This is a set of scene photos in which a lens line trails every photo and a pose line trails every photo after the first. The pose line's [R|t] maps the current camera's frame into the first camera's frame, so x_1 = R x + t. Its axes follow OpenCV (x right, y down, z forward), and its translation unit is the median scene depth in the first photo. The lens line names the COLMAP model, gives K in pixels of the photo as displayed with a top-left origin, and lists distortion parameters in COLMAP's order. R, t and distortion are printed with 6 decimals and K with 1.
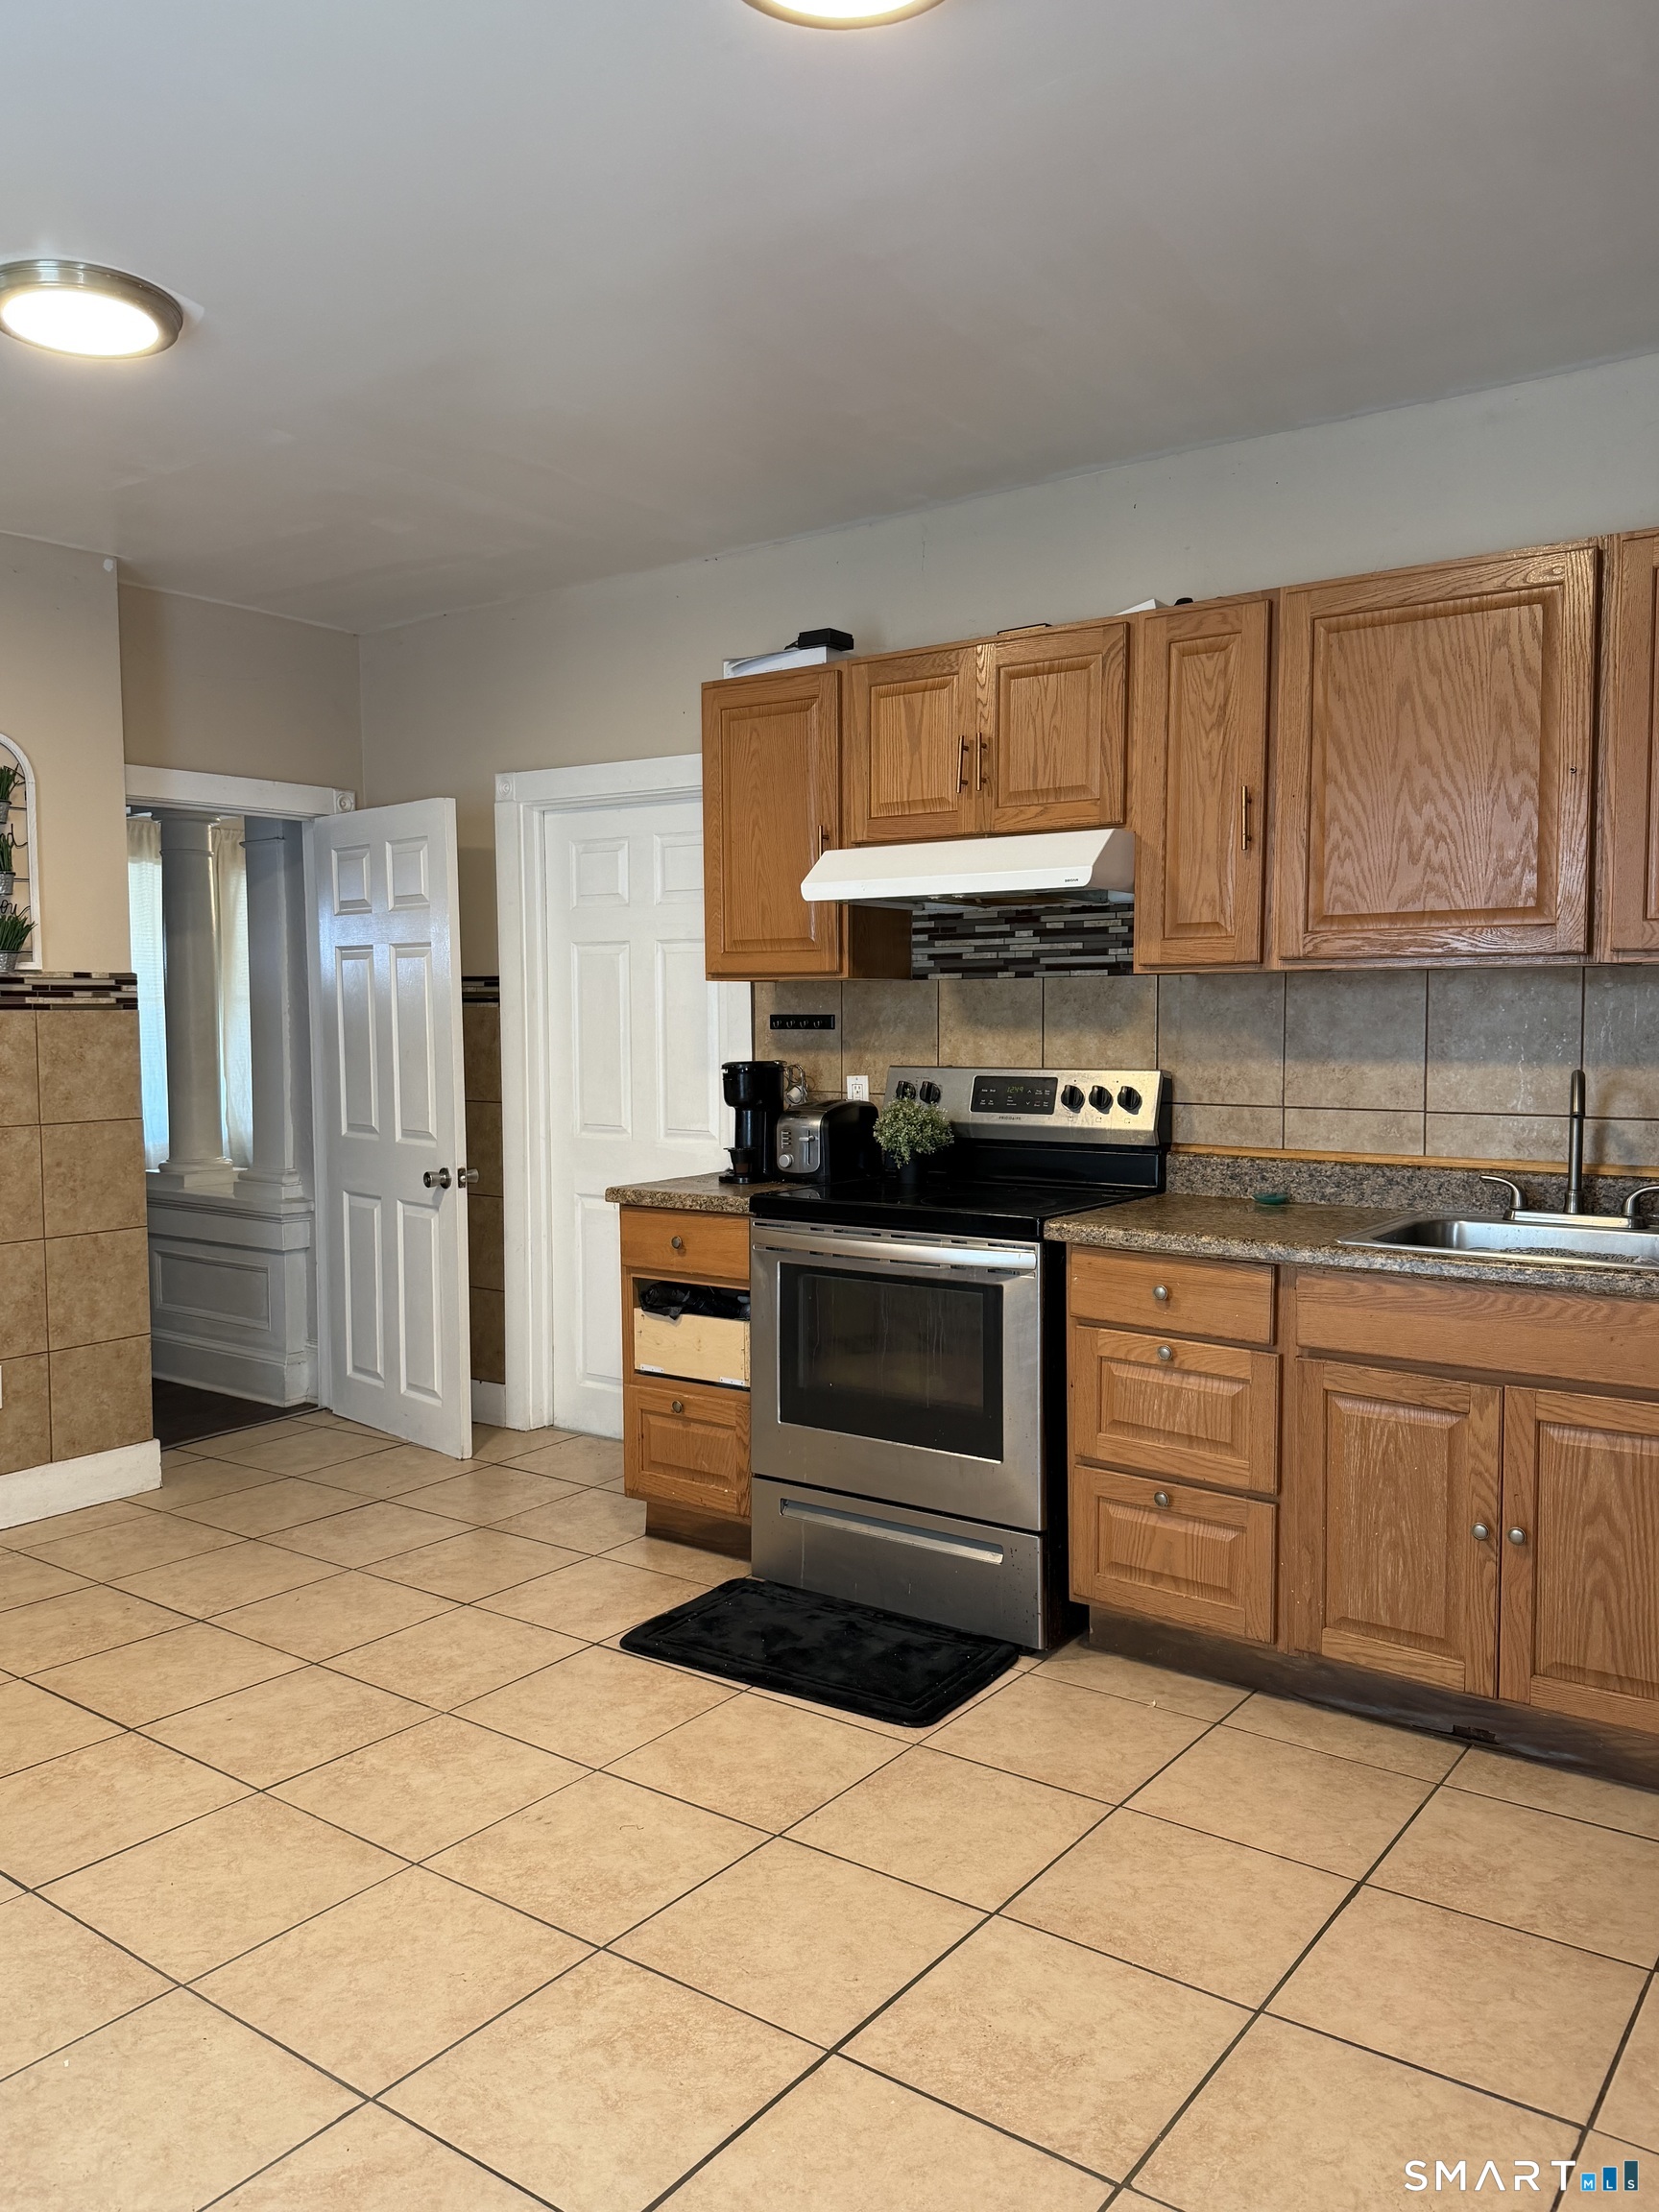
lens RADIAL K [[1618.4, 0, 829.5], [0, 1618.4, 1106.0], [0, 0, 1]] dist [0.106334, -0.149152]
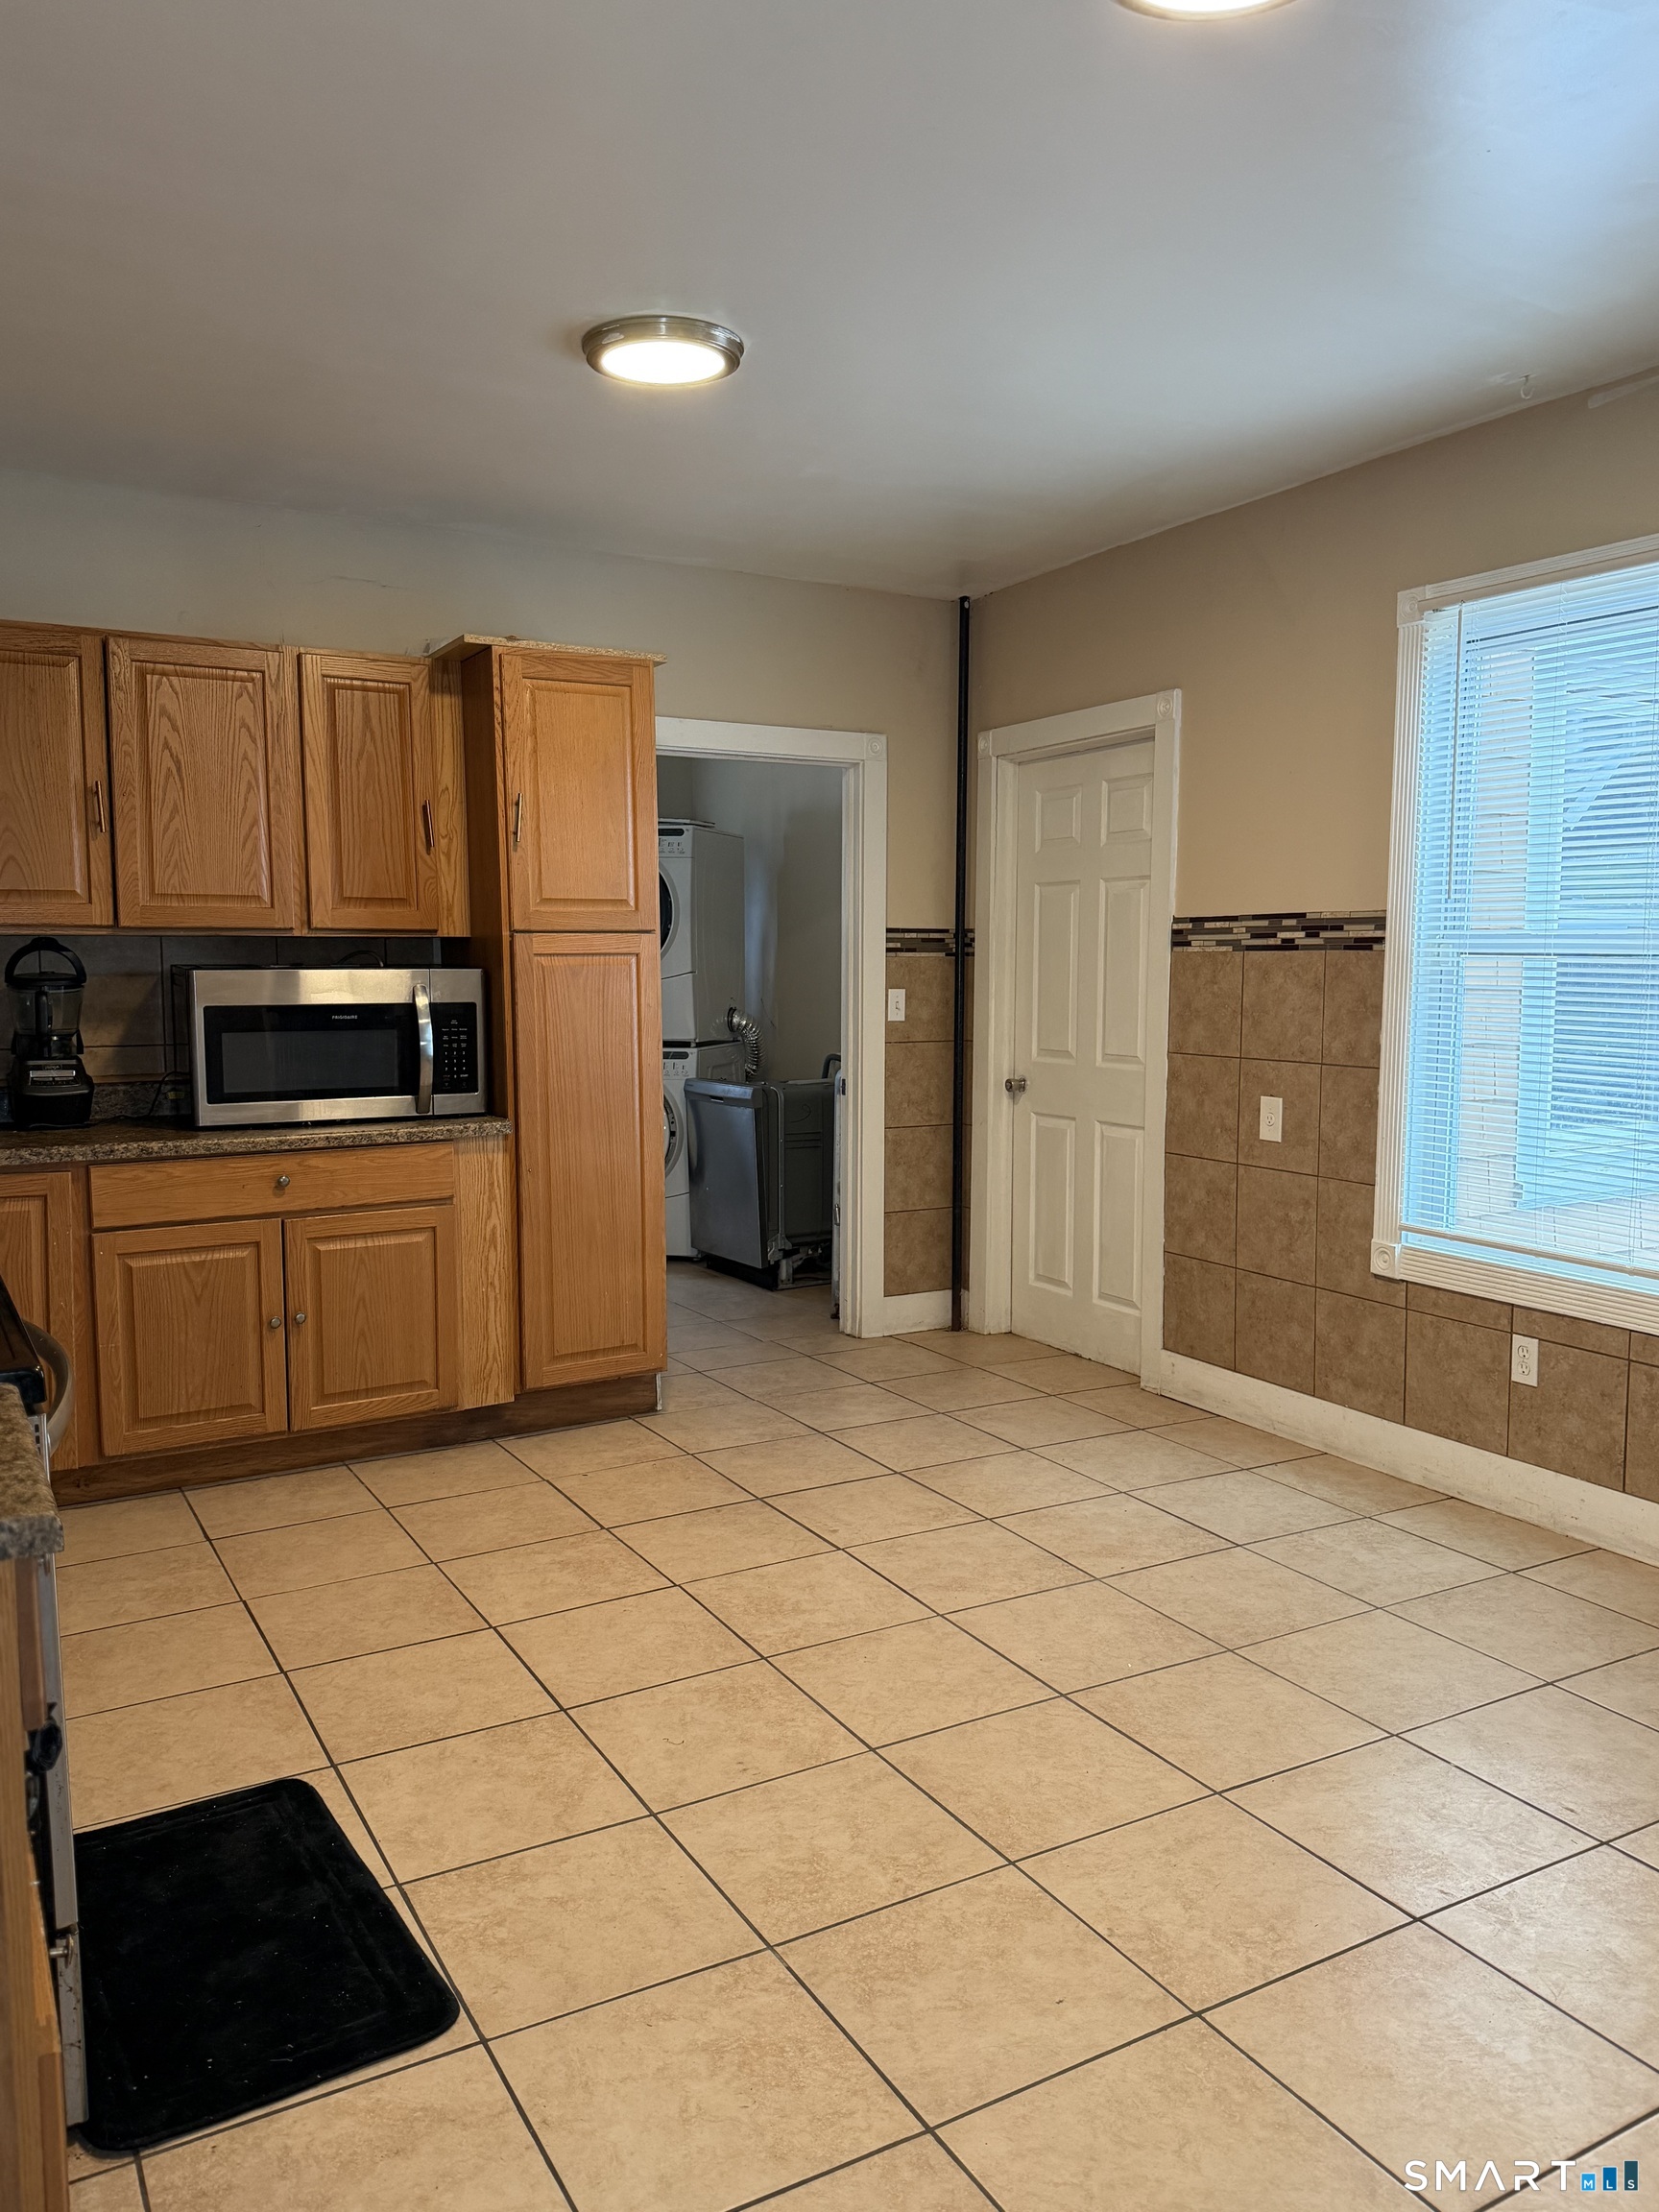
lens RADIAL K [[1618.4, 0, 829.5], [0, 1618.4, 1106.0], [0, 0, 1]] dist [0.106334, -0.149152]
pose [[-0.910621, -0.028810, 0.412236, -0.628026], [0.034096, 0.988928, 0.144429, -0.109235], [-0.411833, 0.145576, -0.899556, 1.831830]]
